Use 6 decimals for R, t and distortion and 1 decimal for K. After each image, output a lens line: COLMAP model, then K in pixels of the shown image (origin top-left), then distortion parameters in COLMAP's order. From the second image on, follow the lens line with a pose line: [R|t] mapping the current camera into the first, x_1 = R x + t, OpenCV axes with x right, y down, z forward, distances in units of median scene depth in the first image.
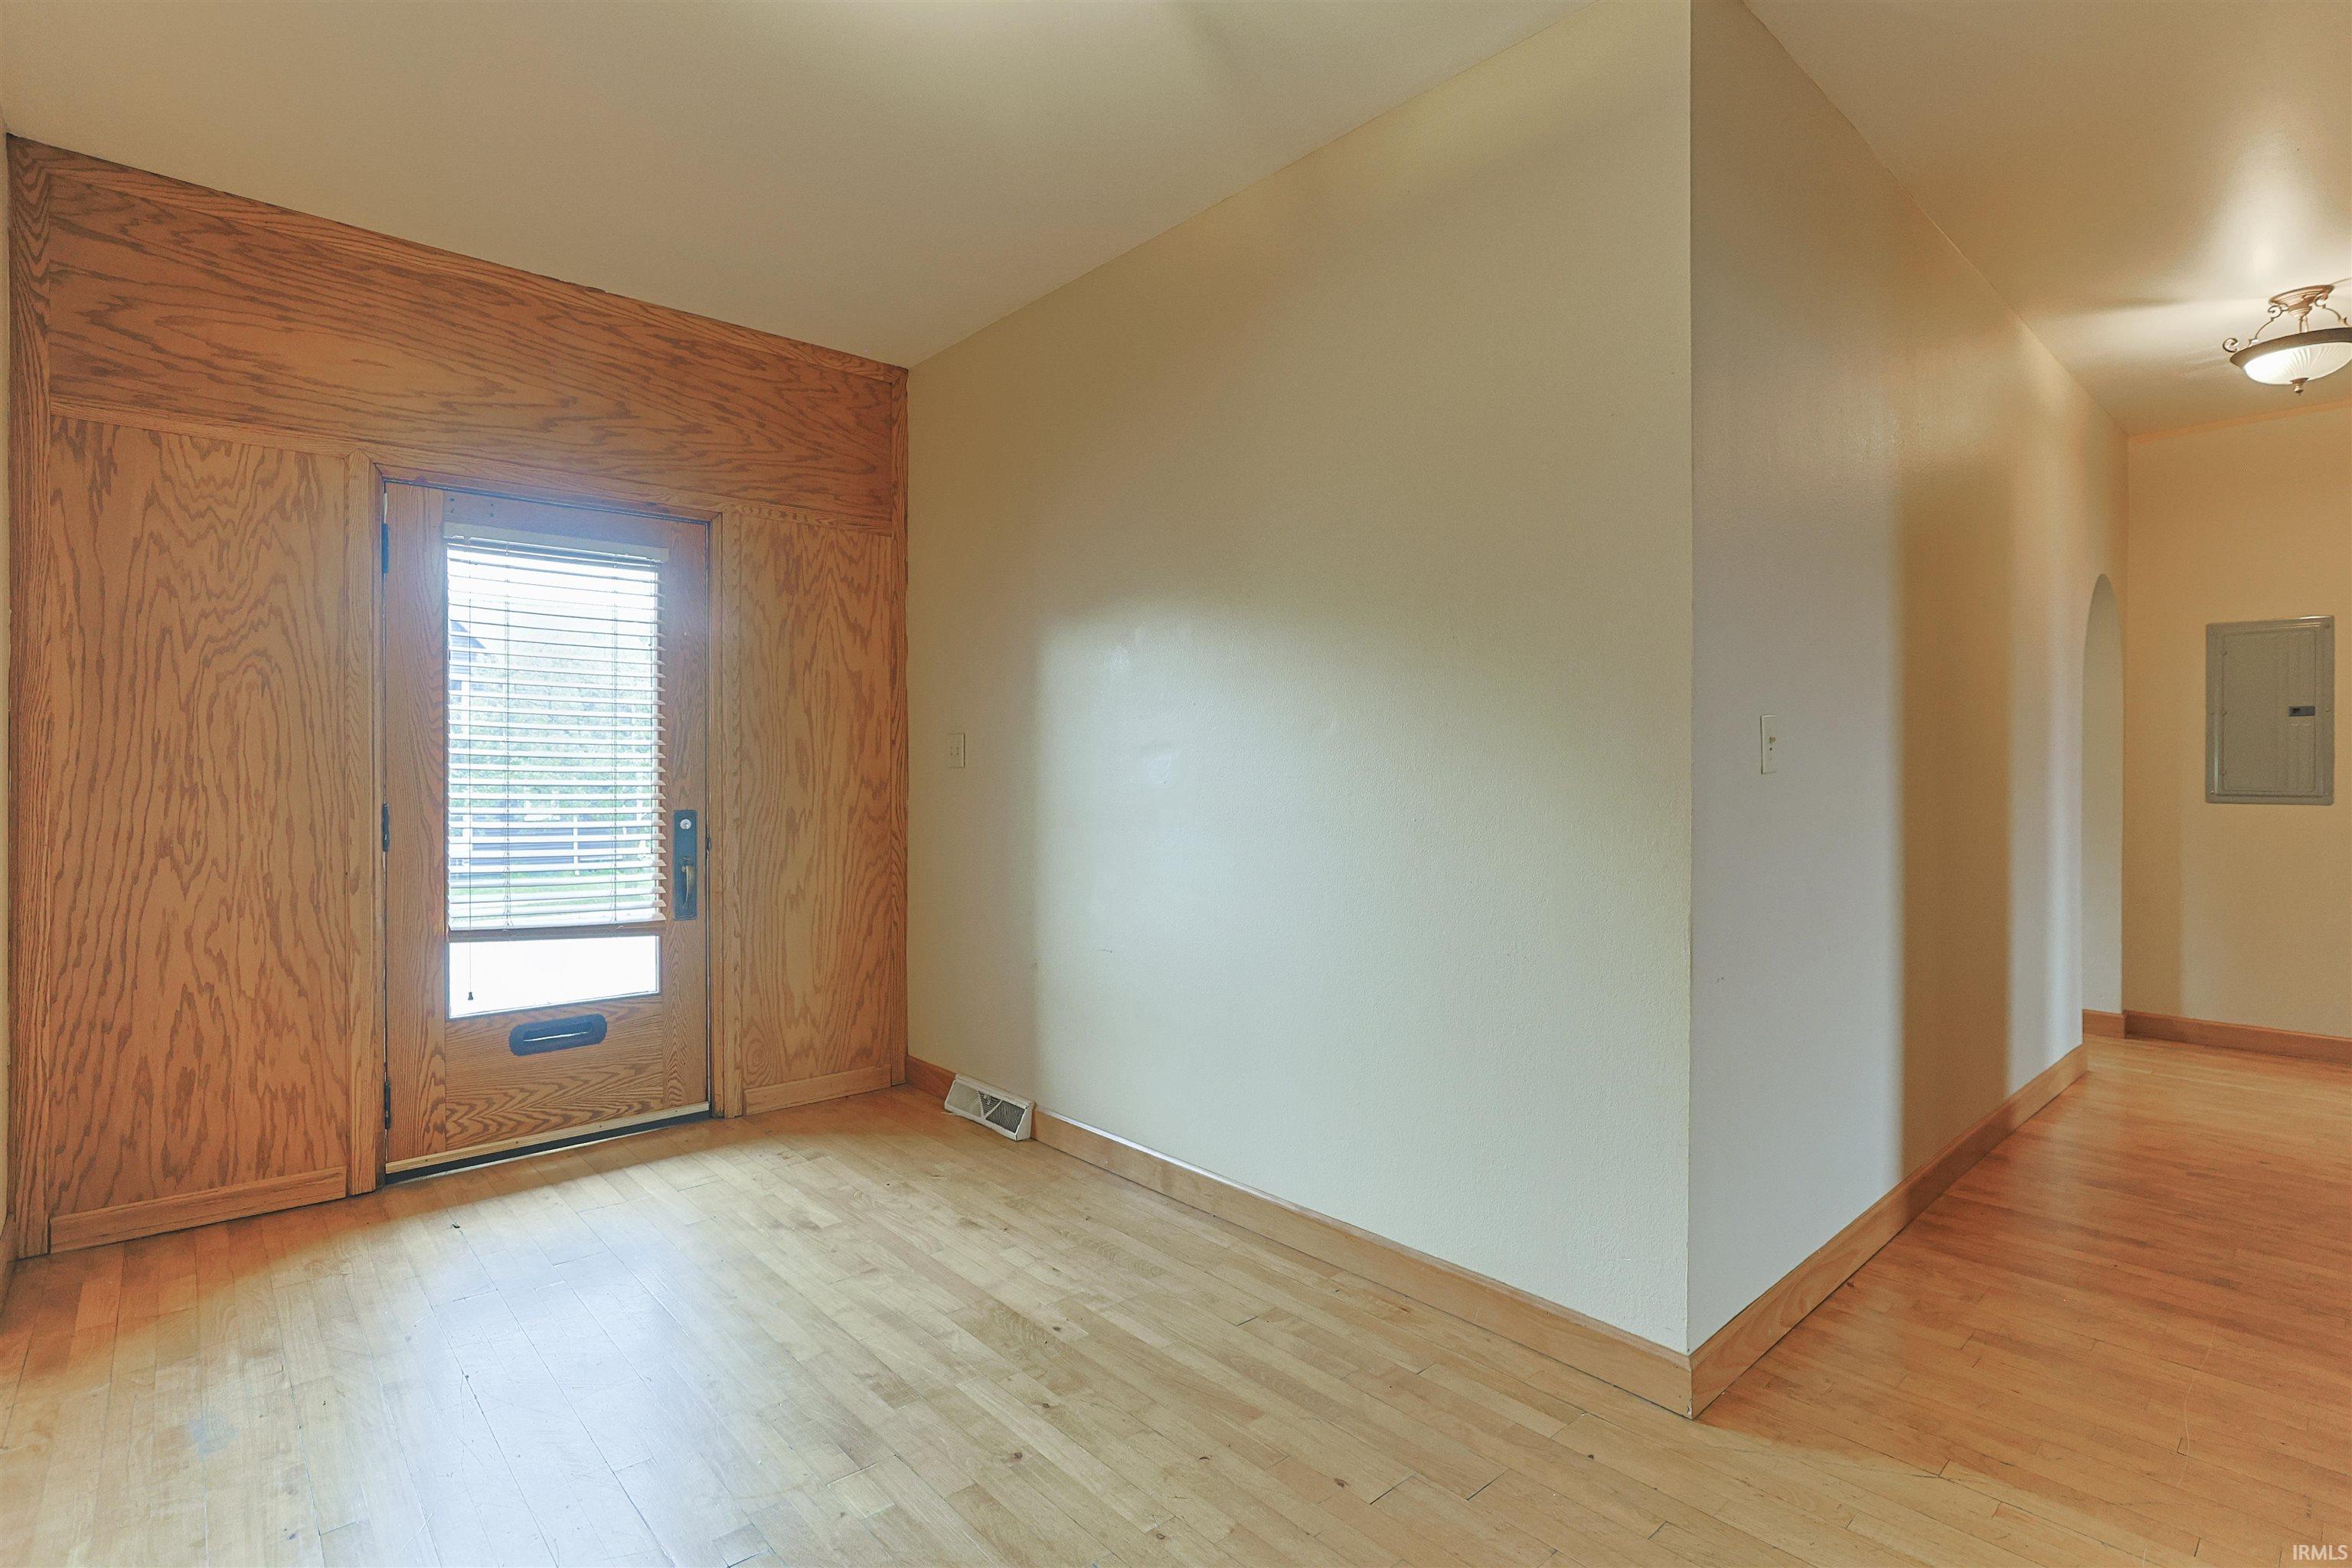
lens RADIAL K [[1142.7, 0, 1182.9], [0, 1142.7, 772.8], [0, 0, 1]] dist [-0.019767, 0.011418]
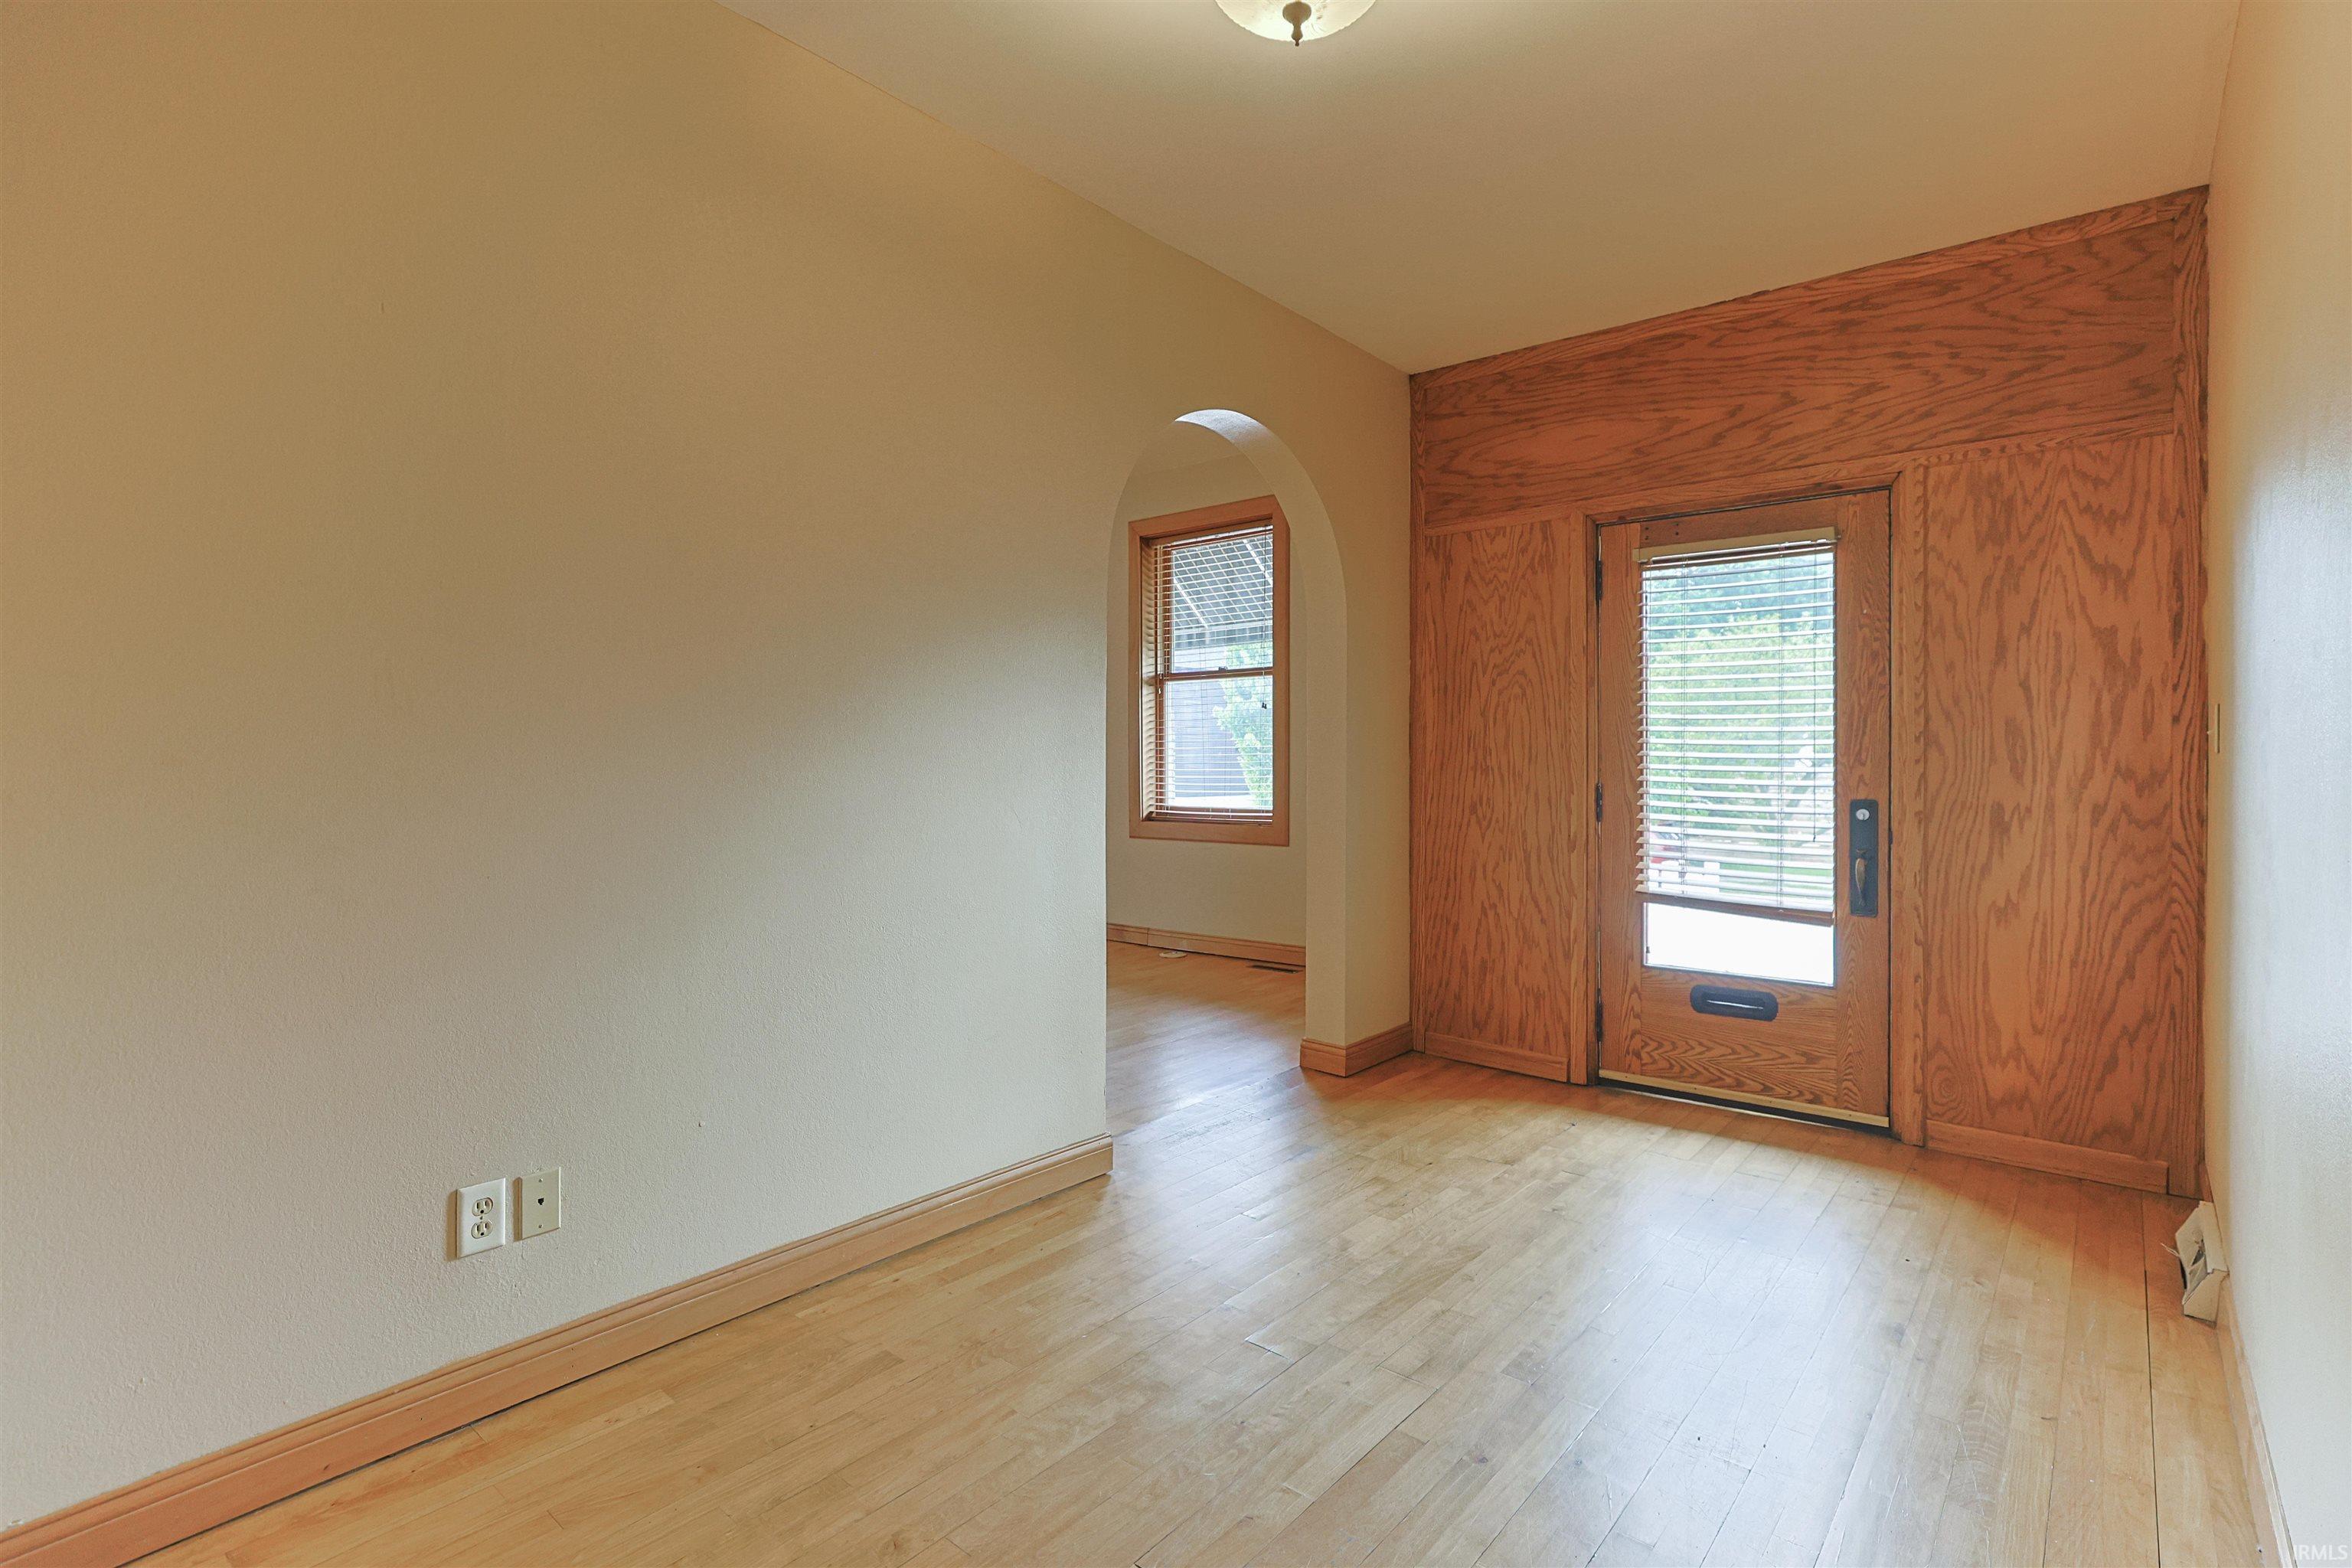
lens RADIAL K [[1142.7, 0, 1182.9], [0, 1142.7, 772.8], [0, 0, 1]] dist [-0.019767, 0.011418]
pose [[0.131704, 0.015155, -0.991173, 0.435570], [-0.002602, 0.999885, 0.014943, -0.002023], [0.991286, 0.000611, 0.131728, 0.333237]]
